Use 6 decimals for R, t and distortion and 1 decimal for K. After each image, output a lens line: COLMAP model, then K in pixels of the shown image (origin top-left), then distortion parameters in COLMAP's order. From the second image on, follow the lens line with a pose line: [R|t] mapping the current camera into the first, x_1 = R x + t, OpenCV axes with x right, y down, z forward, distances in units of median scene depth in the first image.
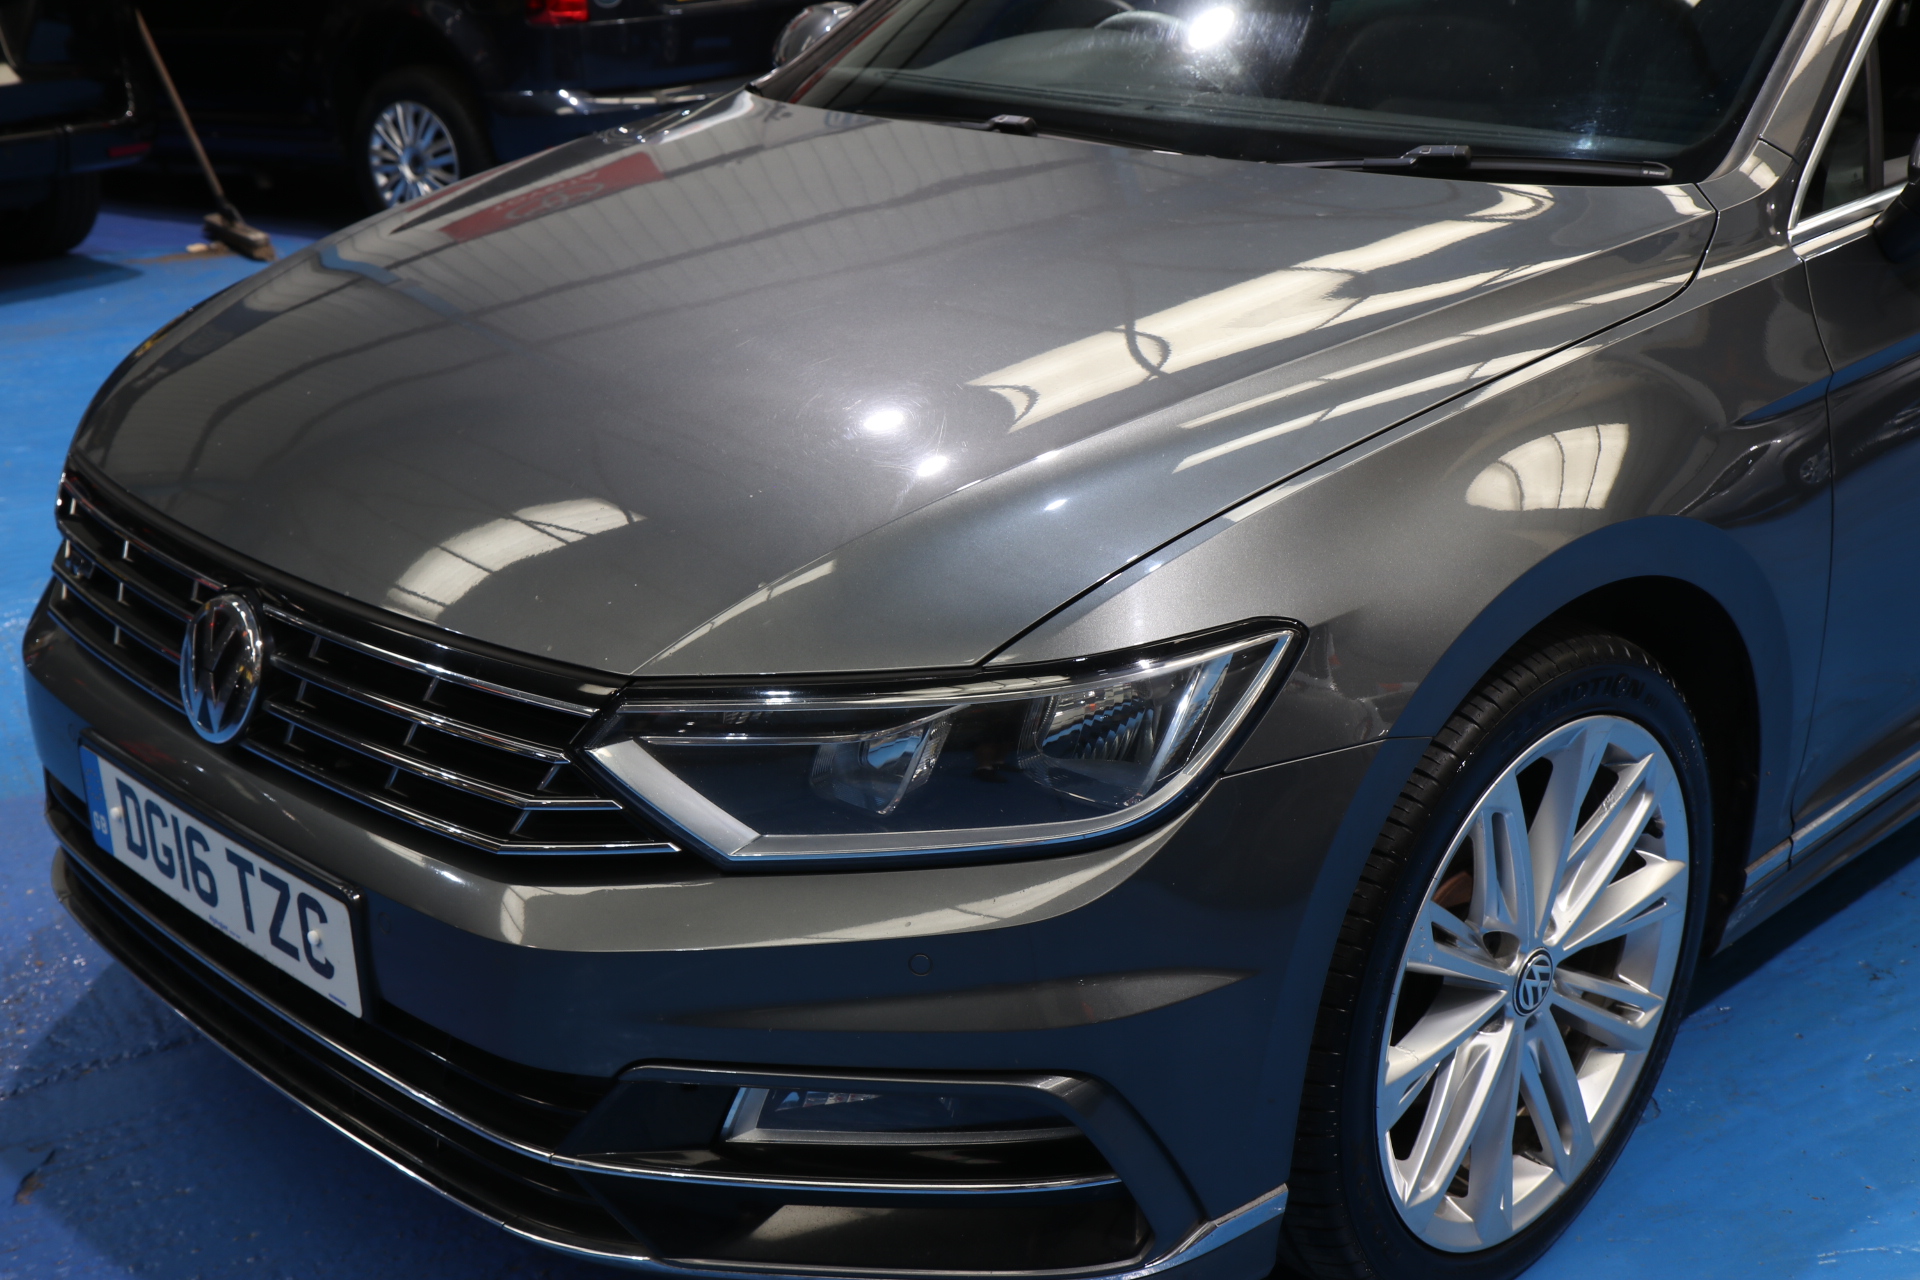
lens RADIAL K [[2338.0, 0, 931.4], [0, 2338.0, 637.7], [0, 0, 1]] dist [0.026278, 0.274249]
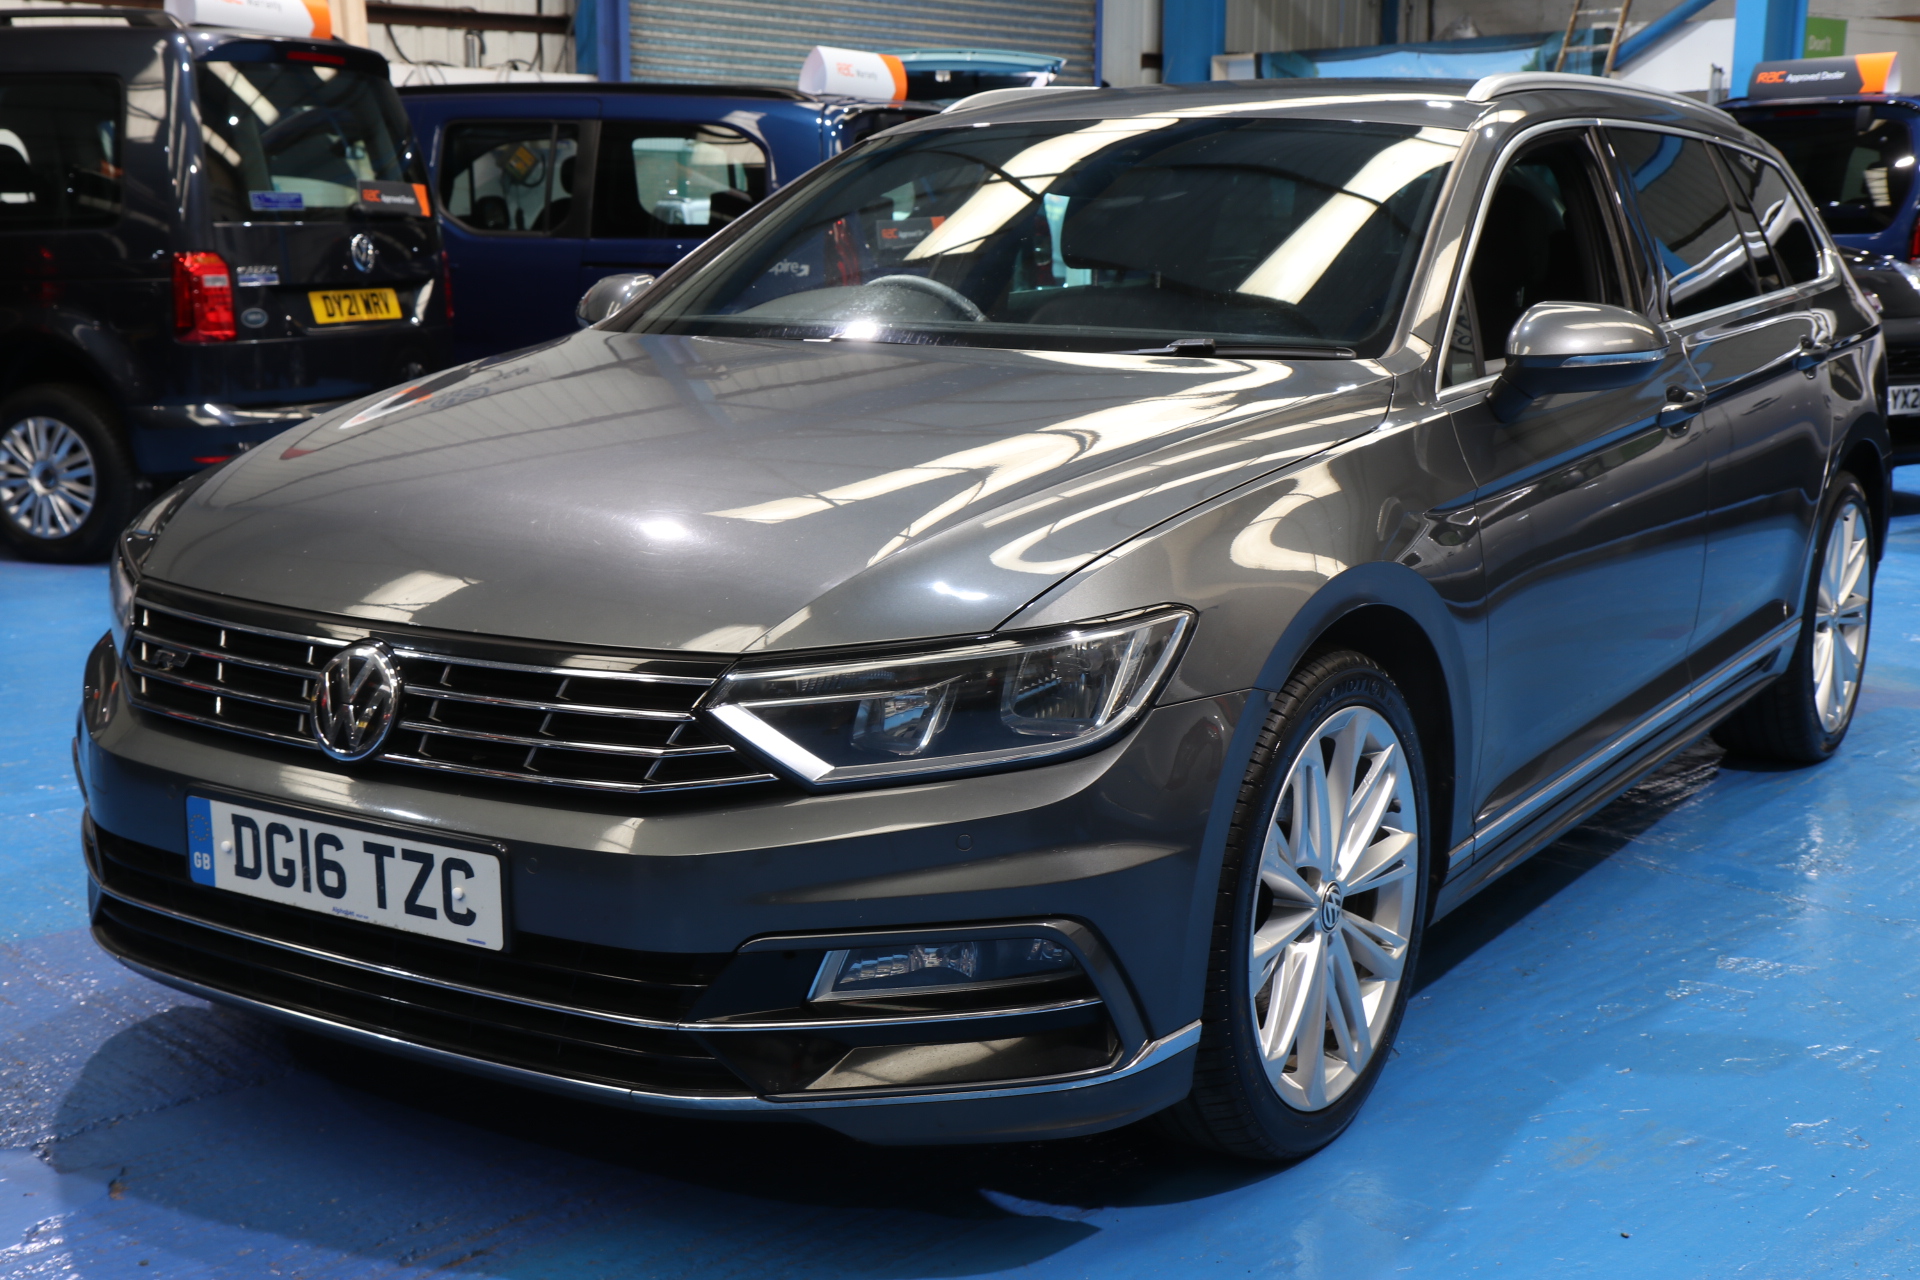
lens RADIAL K [[2525.6, 0, 960.0], [0, 2525.6, 640.0], [0, 0, 1]] dist [0.092917, 0.030974]
pose [[0.972013, -0.022128, 0.233884, -0.295218], [0.062053, 0.984380, -0.164758, 0.221042], [-0.226585, 0.174660, 0.958203, -0.395650]]
